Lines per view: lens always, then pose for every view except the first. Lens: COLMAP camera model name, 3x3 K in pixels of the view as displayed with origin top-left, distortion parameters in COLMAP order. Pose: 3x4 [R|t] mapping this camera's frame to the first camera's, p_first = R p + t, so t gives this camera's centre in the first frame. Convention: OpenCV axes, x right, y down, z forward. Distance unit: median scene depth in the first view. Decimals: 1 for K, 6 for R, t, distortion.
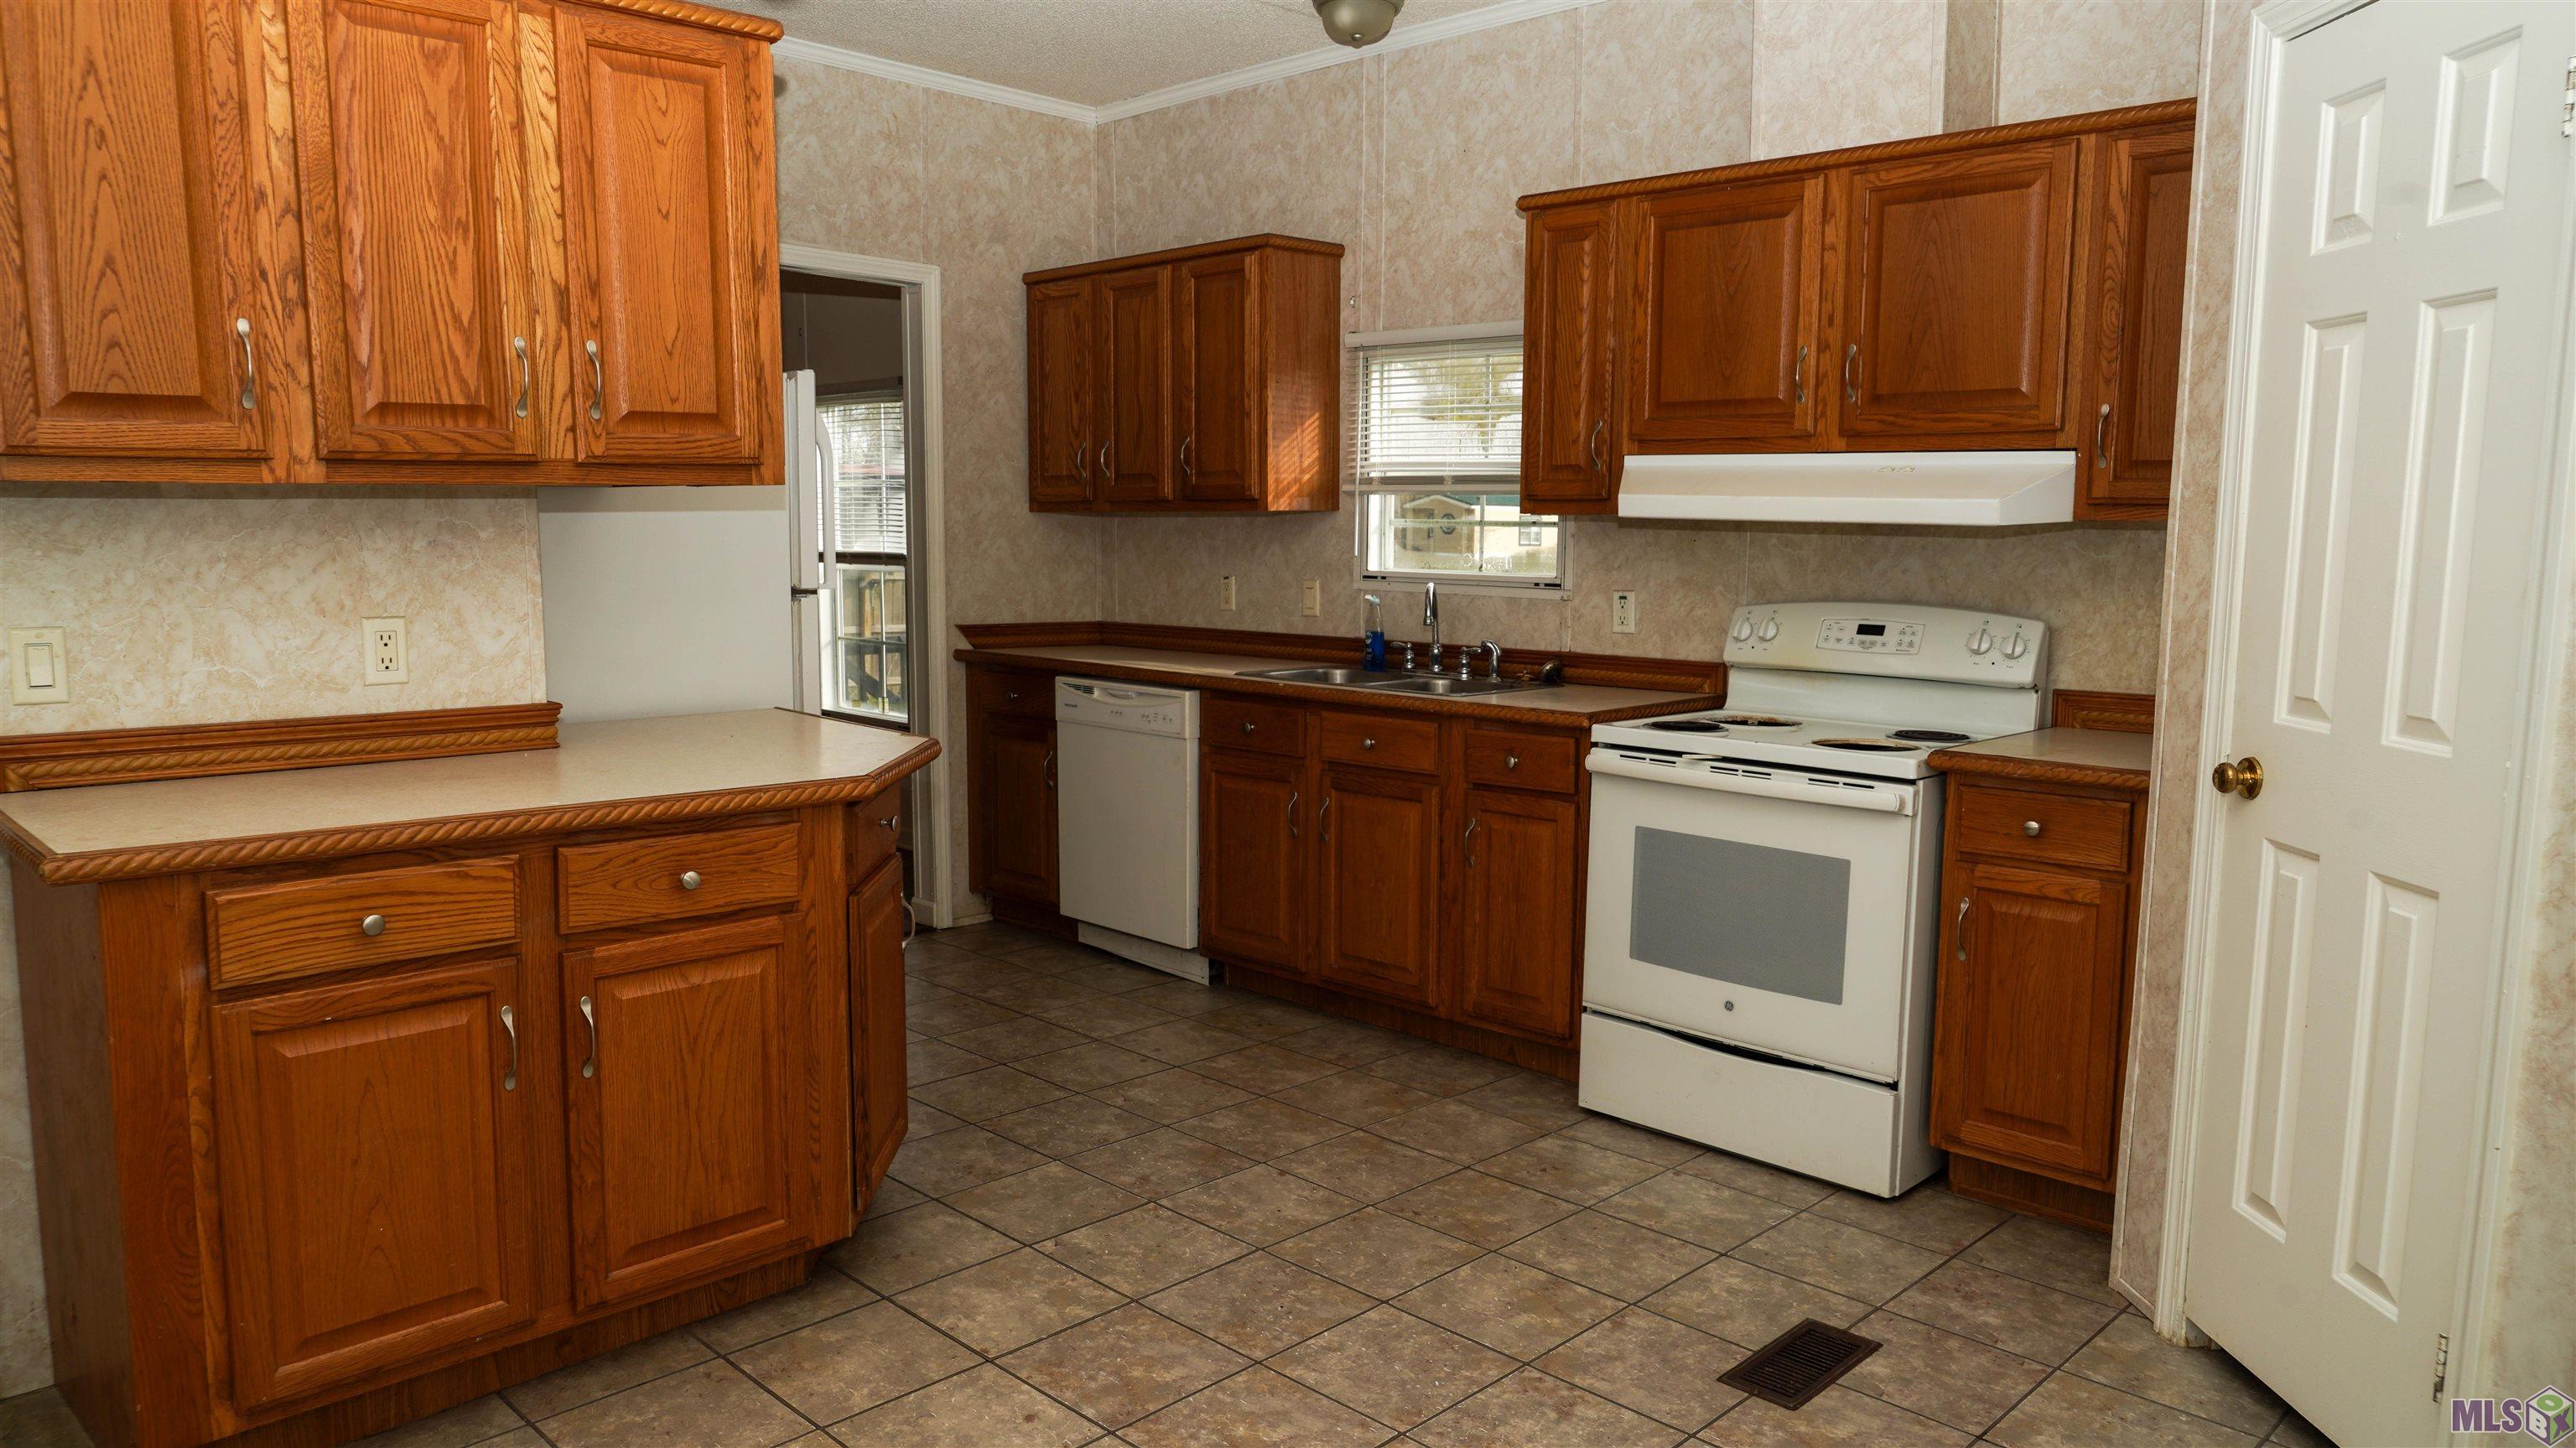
lens RADIAL K [[1713.9, 0, 1288.0], [0, 1713.9, 724.0], [0, 0, 1]] dist [-0.035104, 0.022747]
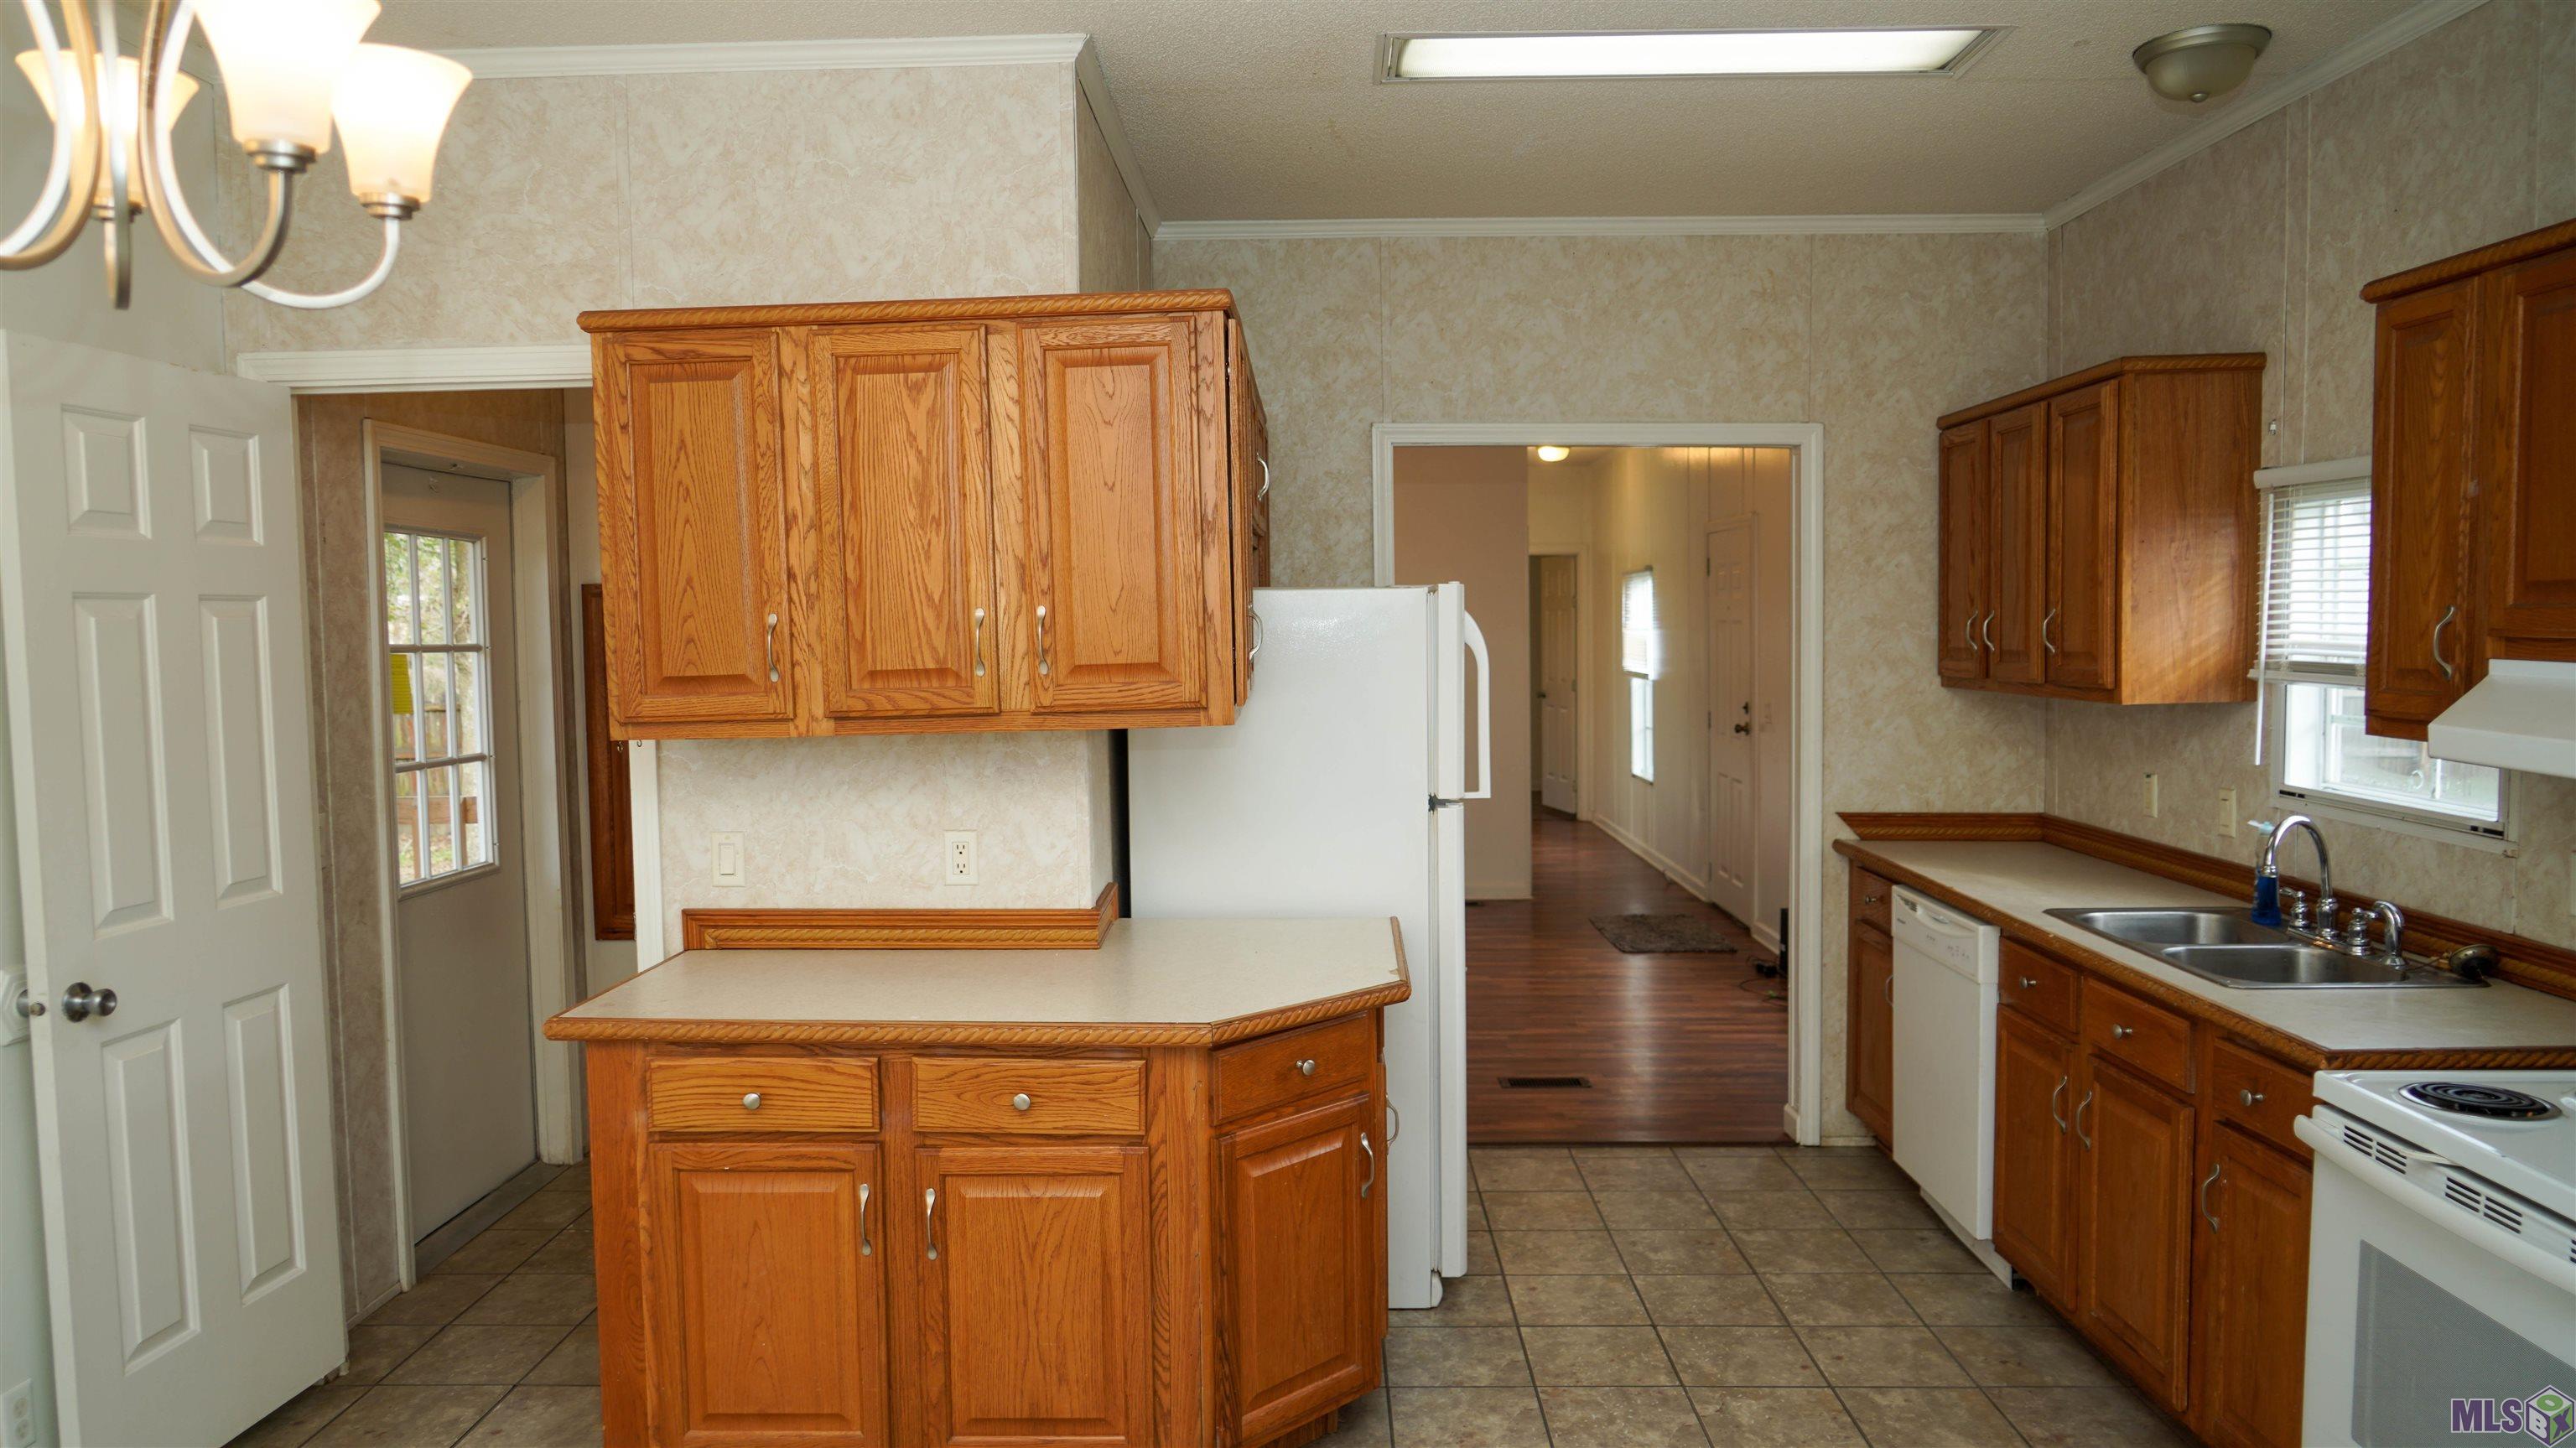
lens RADIAL K [[1713.9, 0, 1288.0], [0, 1713.9, 724.0], [0, 0, 1]] dist [-0.035104, 0.022747]
pose [[0.685618, 0.029292, -0.727372, 0.496019], [-0.066941, 0.997493, -0.022928, -0.121455], [0.724877, 0.064411, 0.685860, 0.314408]]
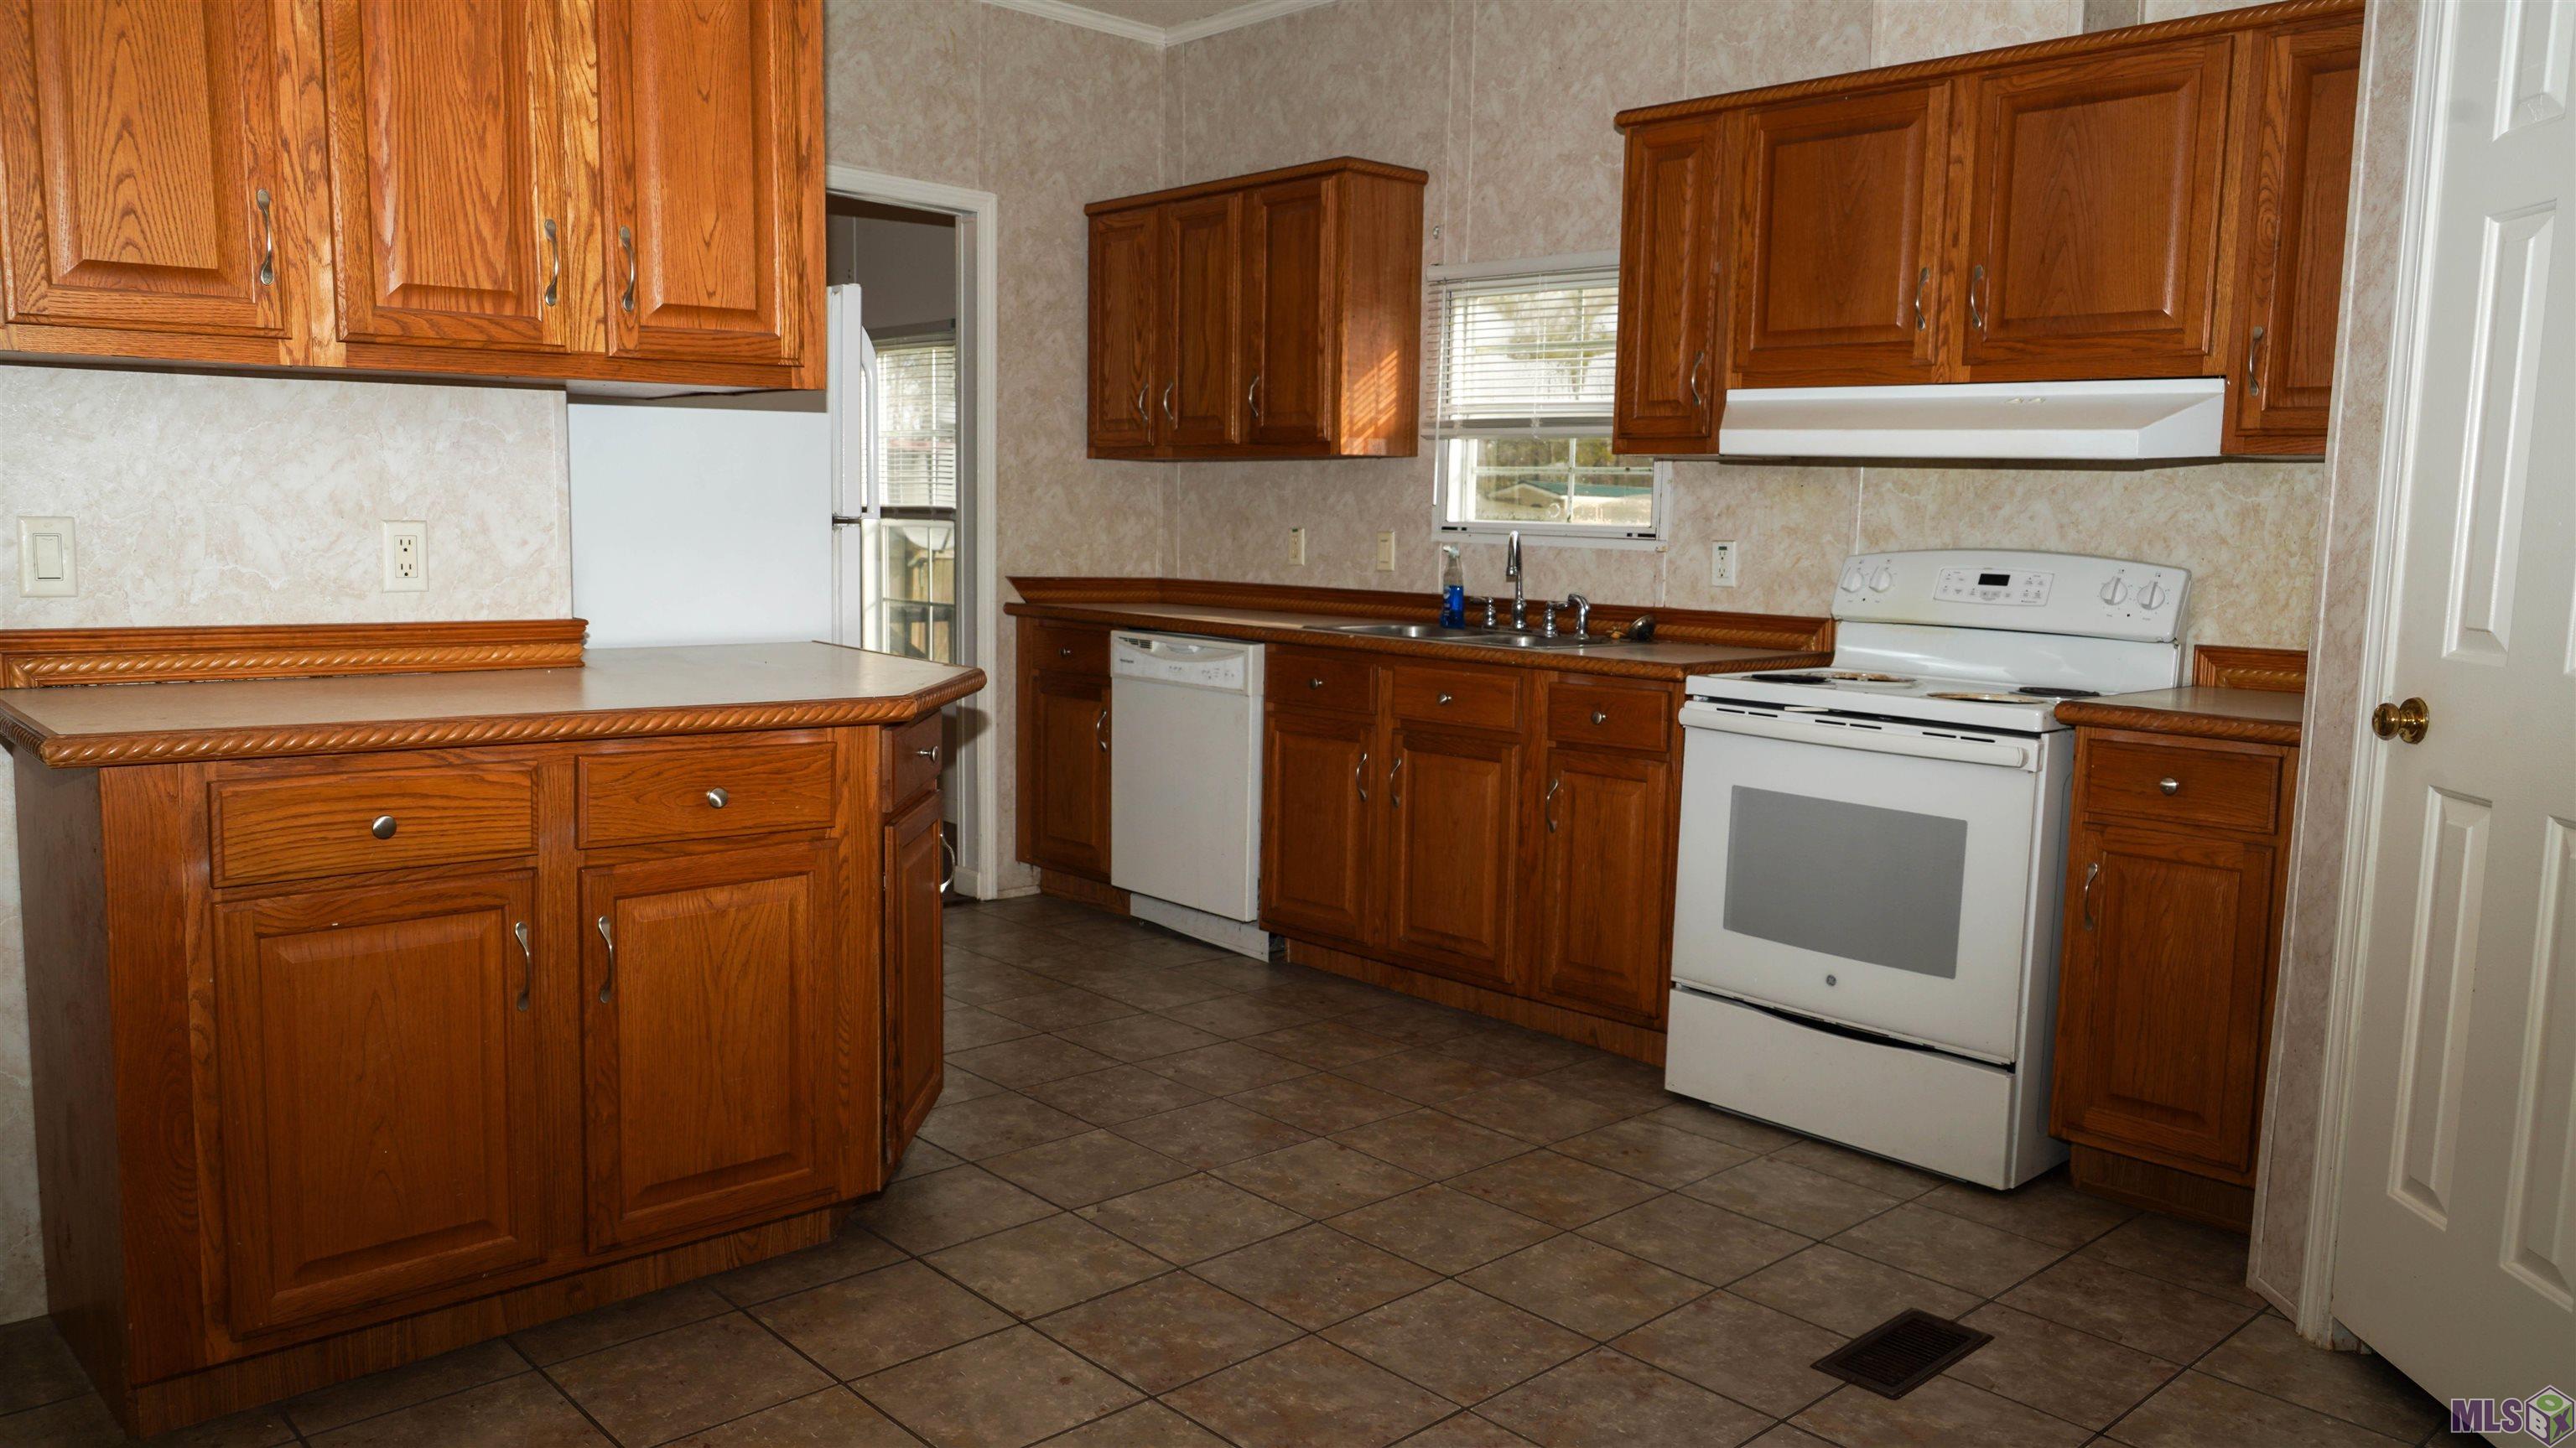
lens RADIAL K [[1829.4, 0, 1288.0], [0, 1829.4, 724.0], [0, 0, 1]] dist [-0.037519, 0.026786]
pose [[0.999050, 0.018449, -0.039476, 0.002411], [-0.018541, 0.999826, -0.001963, 0.041765], [0.039433, 0.002693, 0.999219, 0.008097]]
